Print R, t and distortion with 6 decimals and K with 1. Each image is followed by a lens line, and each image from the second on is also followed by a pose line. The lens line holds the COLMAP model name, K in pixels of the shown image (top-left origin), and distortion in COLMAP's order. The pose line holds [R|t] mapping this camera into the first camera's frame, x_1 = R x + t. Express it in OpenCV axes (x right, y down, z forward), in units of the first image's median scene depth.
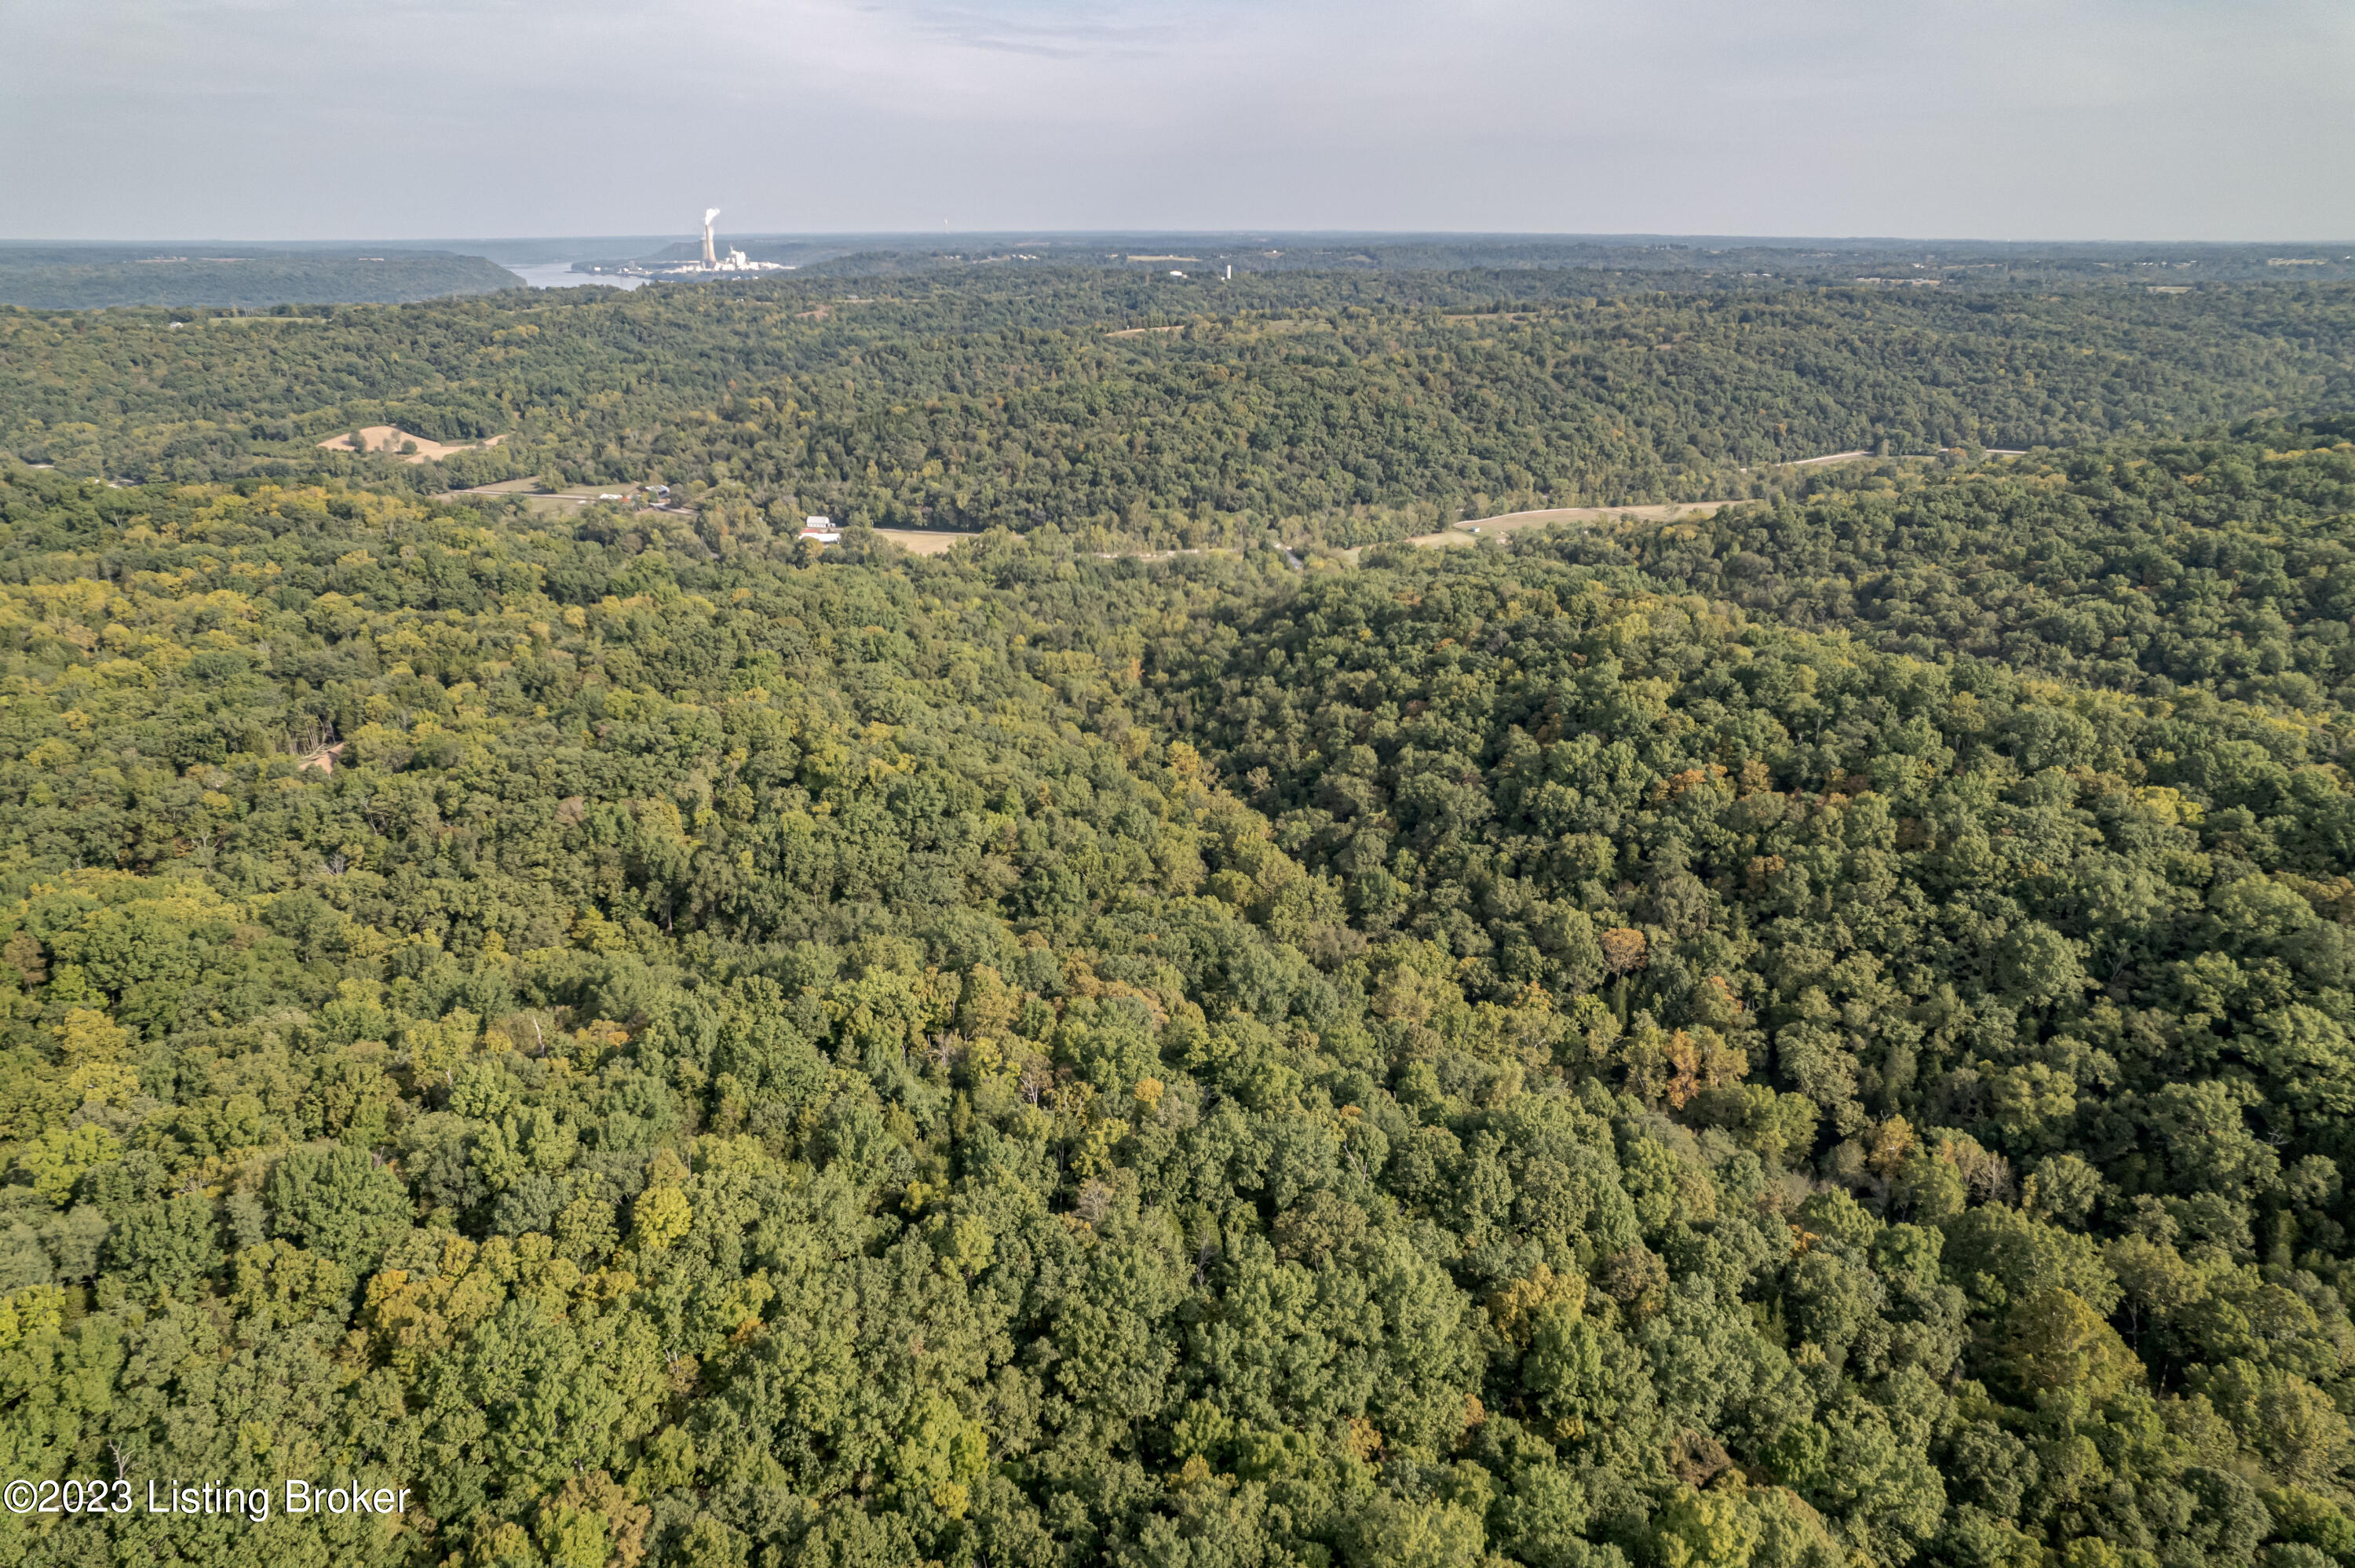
lens RADIAL K [[1525.3, 0, 1183.5], [0, 1525.3, 784.1], [0, 0, 1]] dist [-0.084231, 0.077915]
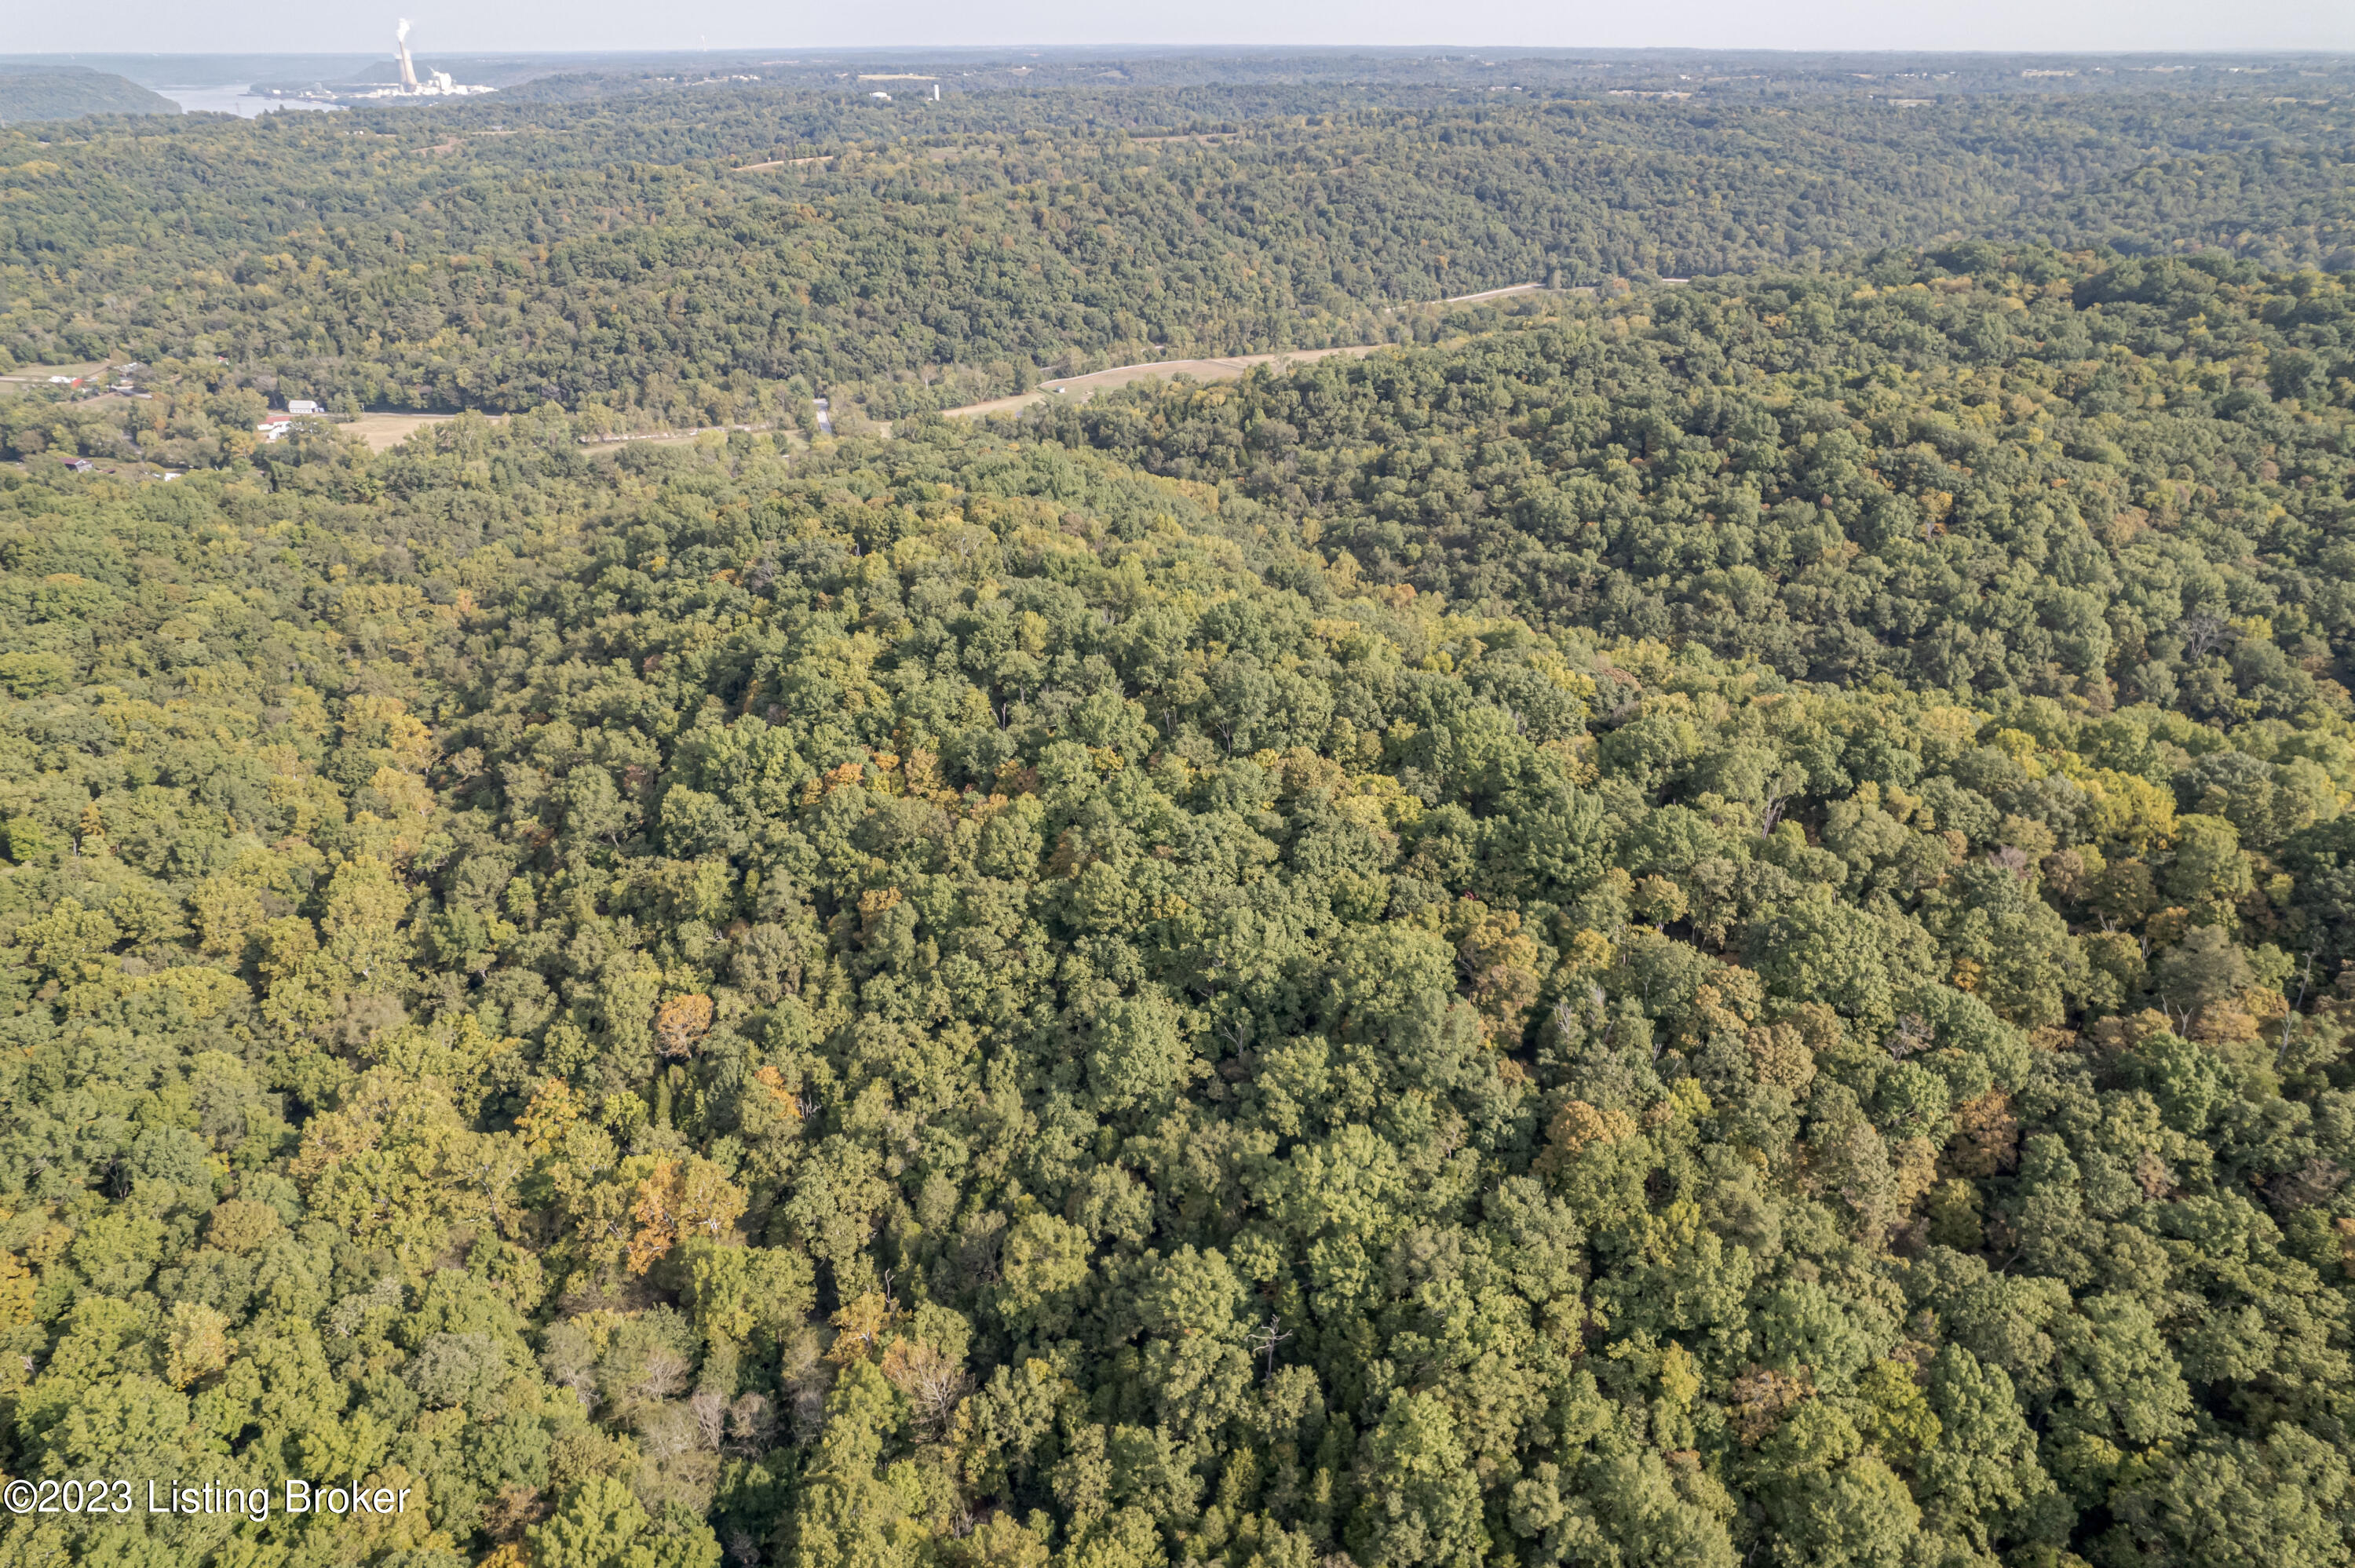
lens RADIAL K [[1565.2, 0, 1177.5], [0, 1565.2, 784.0], [0, 0, 1]] dist [-0.082074, 0.073187]
pose [[0.992178, -0.056035, 0.111546, 0.203347], [0.045064, 0.994111, 0.098557, -0.034483], [-0.116411, -0.092759, 0.988860, 0.093407]]
